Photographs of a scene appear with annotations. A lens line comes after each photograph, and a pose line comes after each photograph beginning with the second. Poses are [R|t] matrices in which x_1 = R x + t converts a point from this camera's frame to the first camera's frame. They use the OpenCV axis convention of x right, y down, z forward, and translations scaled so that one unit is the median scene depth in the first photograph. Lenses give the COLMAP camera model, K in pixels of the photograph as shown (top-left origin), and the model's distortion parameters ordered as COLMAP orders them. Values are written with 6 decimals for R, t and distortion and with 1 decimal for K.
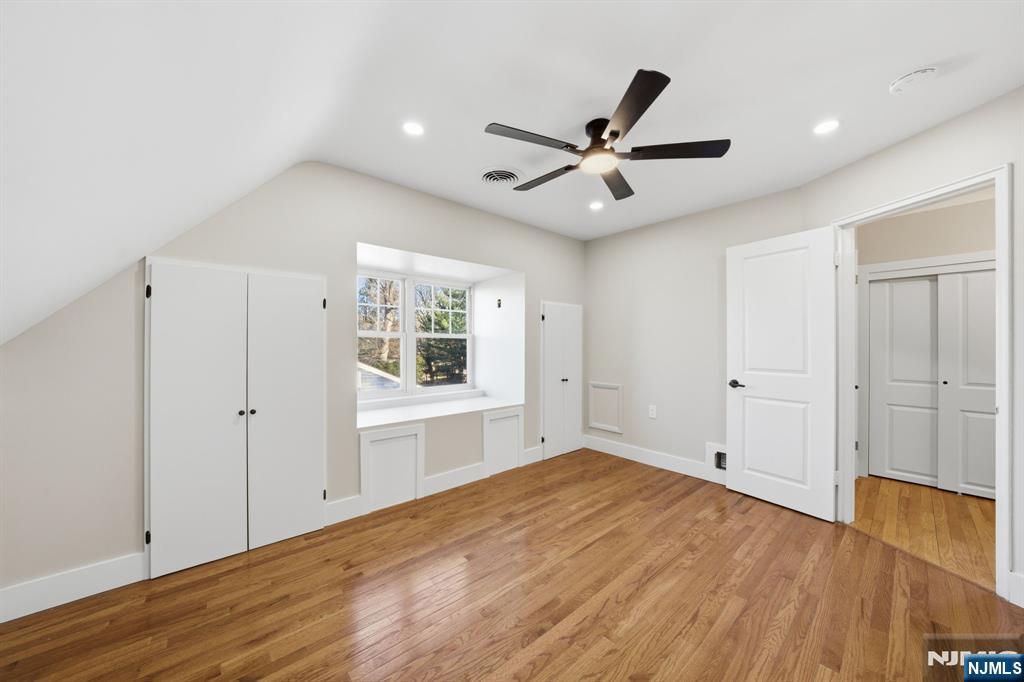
lens RADIAL K [[355.6, 0, 511.7], [0, 355.6, 339.3], [0, 0, 1]] dist [-0.023782, 0.004171]
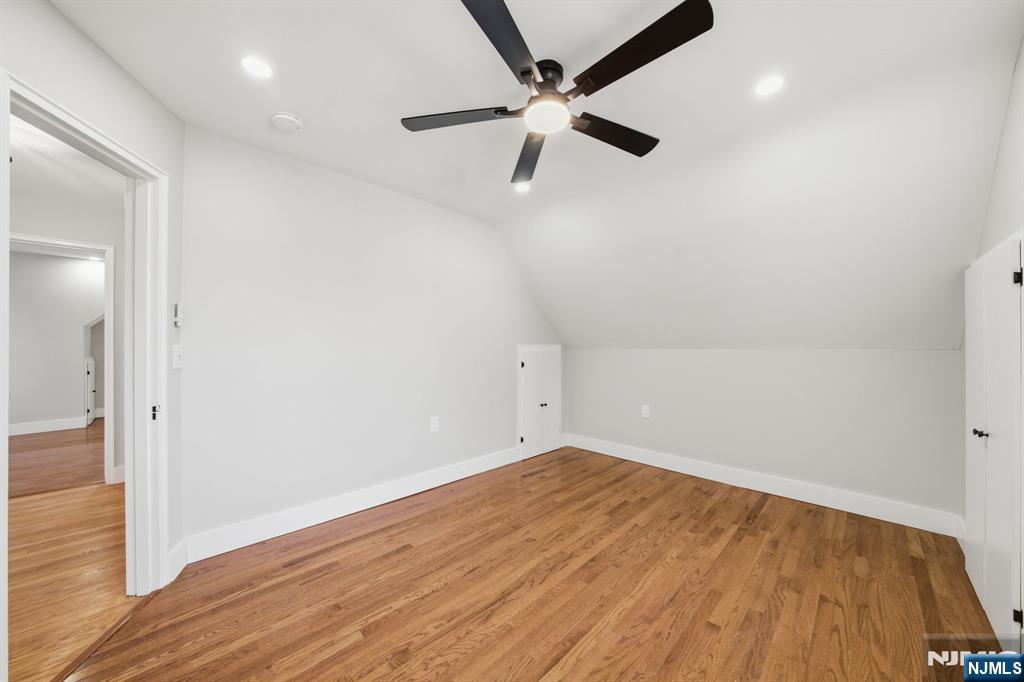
lens RADIAL K [[355.6, 0, 510.9], [0, 355.6, 341.5], [0, 0, 1]] dist [-0.023782, 0.004171]
pose [[-0.998012, -0.006320, -0.062708, 0.325432], [-0.005269, 0.999843, -0.016908, 0.014202], [0.062805, -0.016544, -0.997889, 1.545940]]
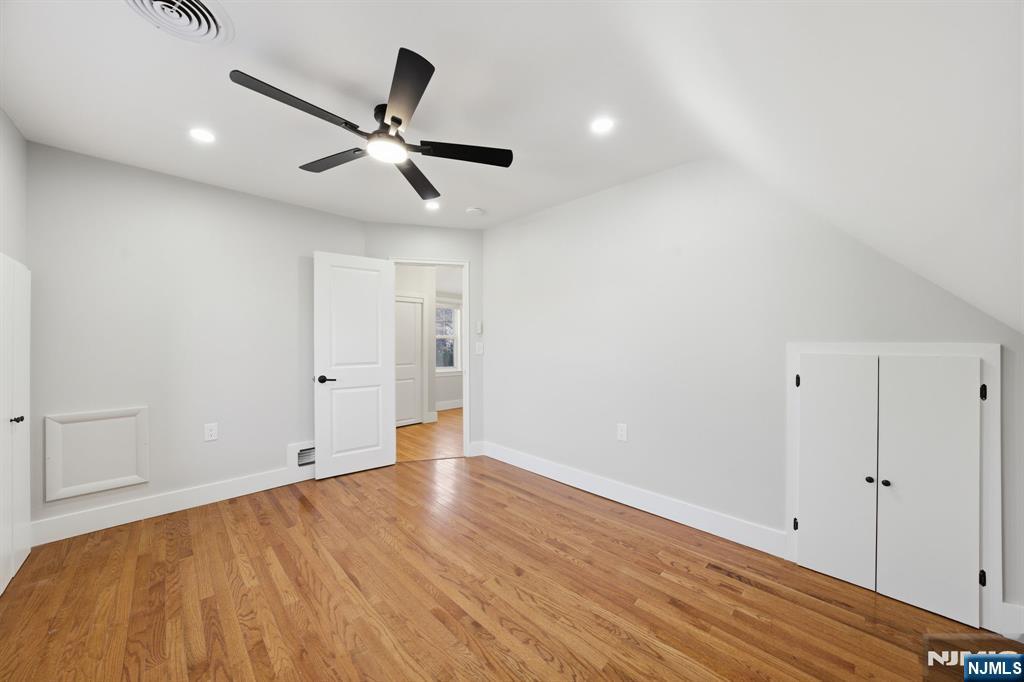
lens RADIAL K [[355.6, 0, 516.5], [0, 355.6, 340.1], [0, 0, 1]] dist [-0.023782, 0.004171]
pose [[-0.078501, 0.003470, 0.996908, -0.620884], [-0.010319, 0.999938, -0.004293, 0.007774], [-0.996861, -0.010624, -0.078460, 0.638837]]
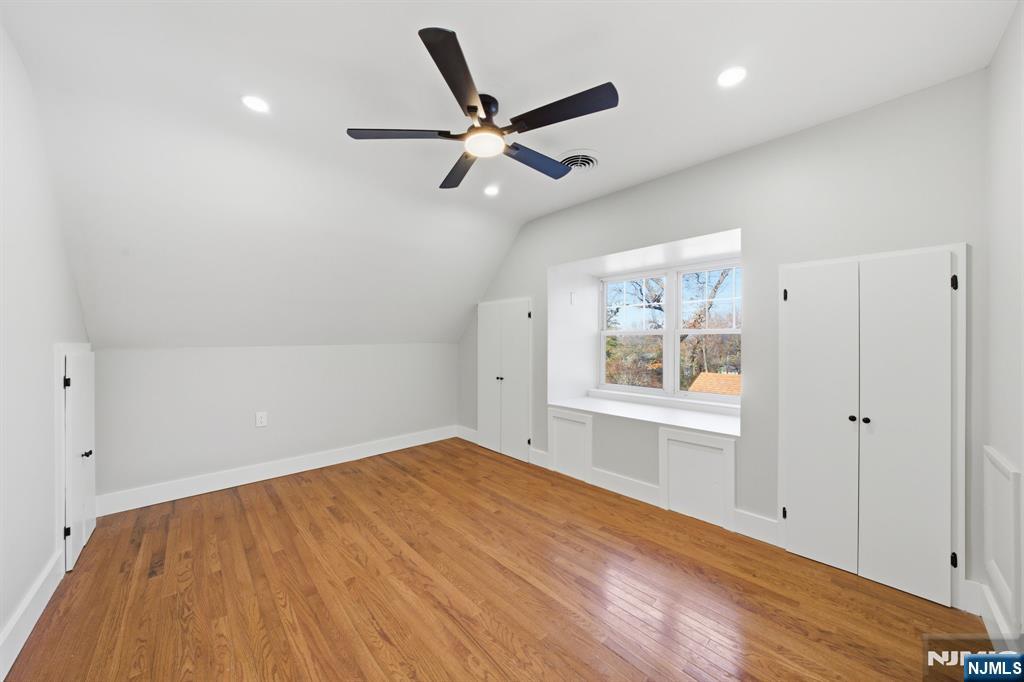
lens RADIAL K [[355.6, 0, 514.7], [0, 355.6, 338.8], [0, 0, 1]] dist [-0.023782, 0.004171]
pose [[0.037586, -0.008522, -0.999257, 1.010406], [0.011458, 0.999902, -0.008096, 0.014296], [0.999228, -0.011145, 0.037680, 0.907240]]
